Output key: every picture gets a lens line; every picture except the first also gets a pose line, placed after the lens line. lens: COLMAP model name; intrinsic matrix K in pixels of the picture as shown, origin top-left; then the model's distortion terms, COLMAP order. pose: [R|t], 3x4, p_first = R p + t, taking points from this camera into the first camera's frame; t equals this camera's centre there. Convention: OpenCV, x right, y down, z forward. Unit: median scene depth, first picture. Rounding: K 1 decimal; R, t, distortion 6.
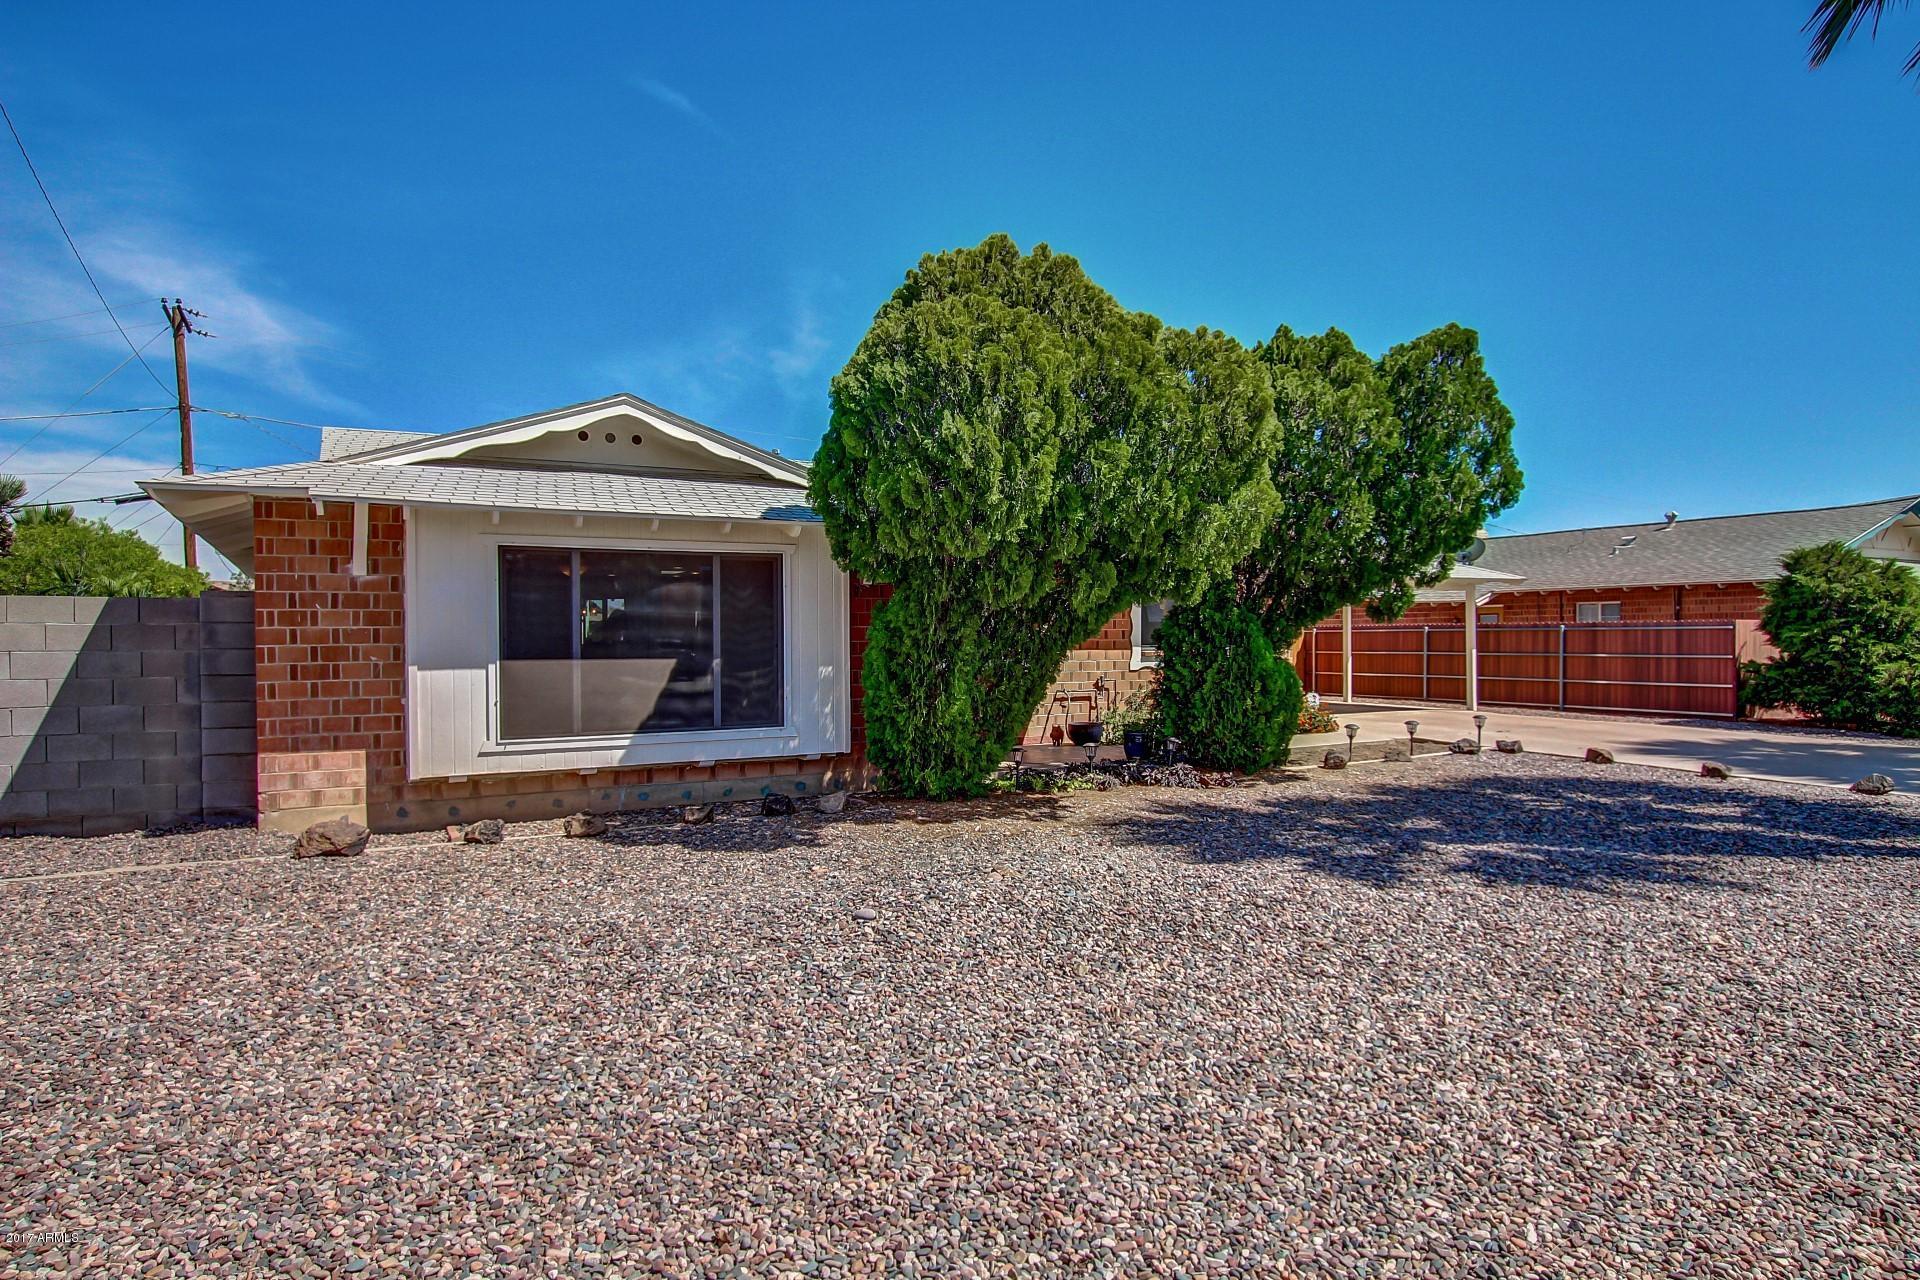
lens RADIAL K [[1157.7, 0, 946.8], [0, 1157.7, 631.6], [0, 0, 1]] dist [-0.015258, 0.004570]
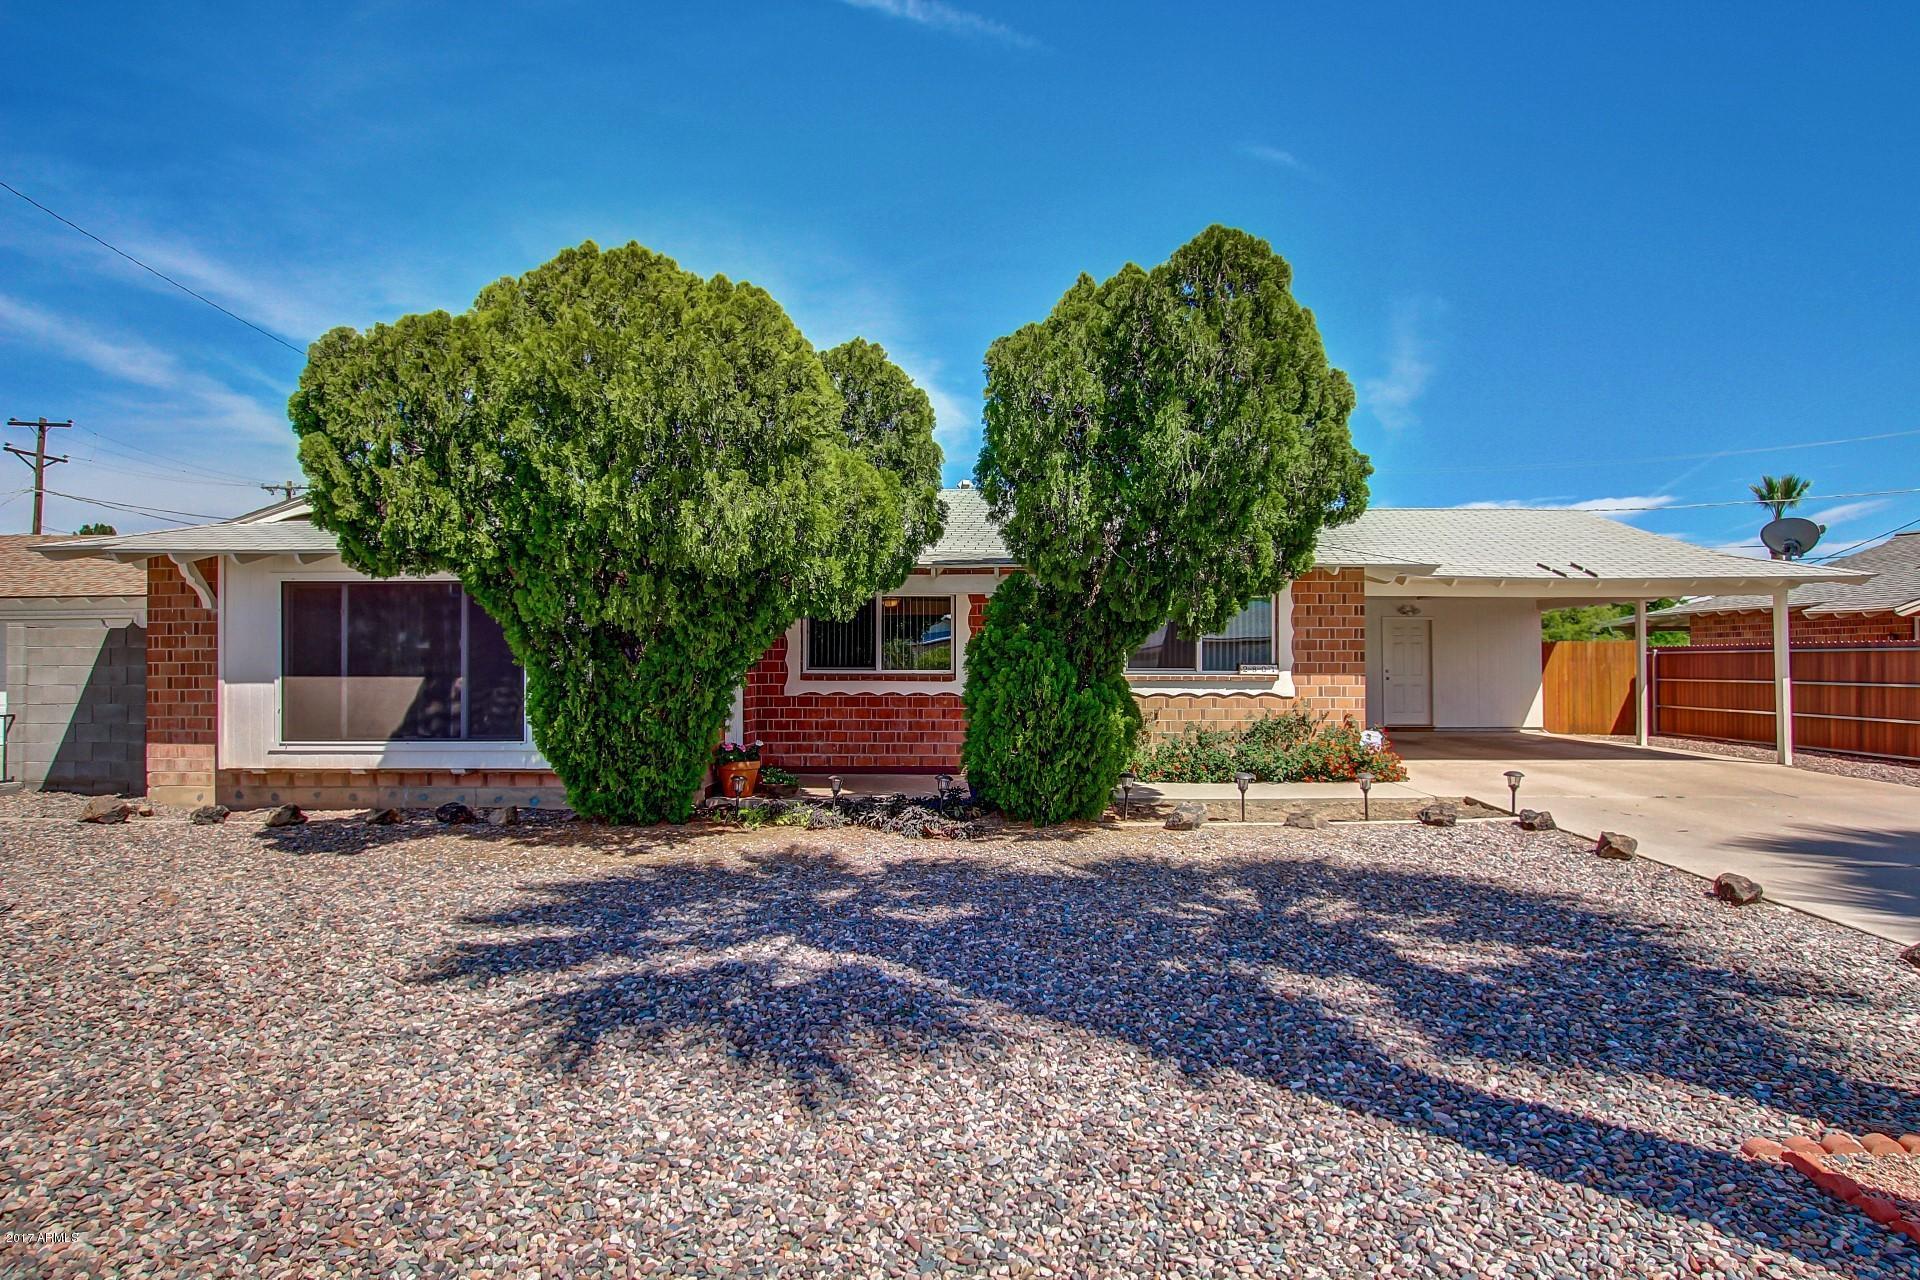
lens RADIAL K [[1038.6, 0, 965.1], [0, 1038.6, 646.2], [0, 0, 1]] dist [-0.015040, -0.000734]
pose [[0.850502, -0.003273, -0.525961, 0.770902], [-0.000207, 0.999978, -0.006559, 0.000628], [0.525971, 0.005688, 0.850483, 0.438020]]
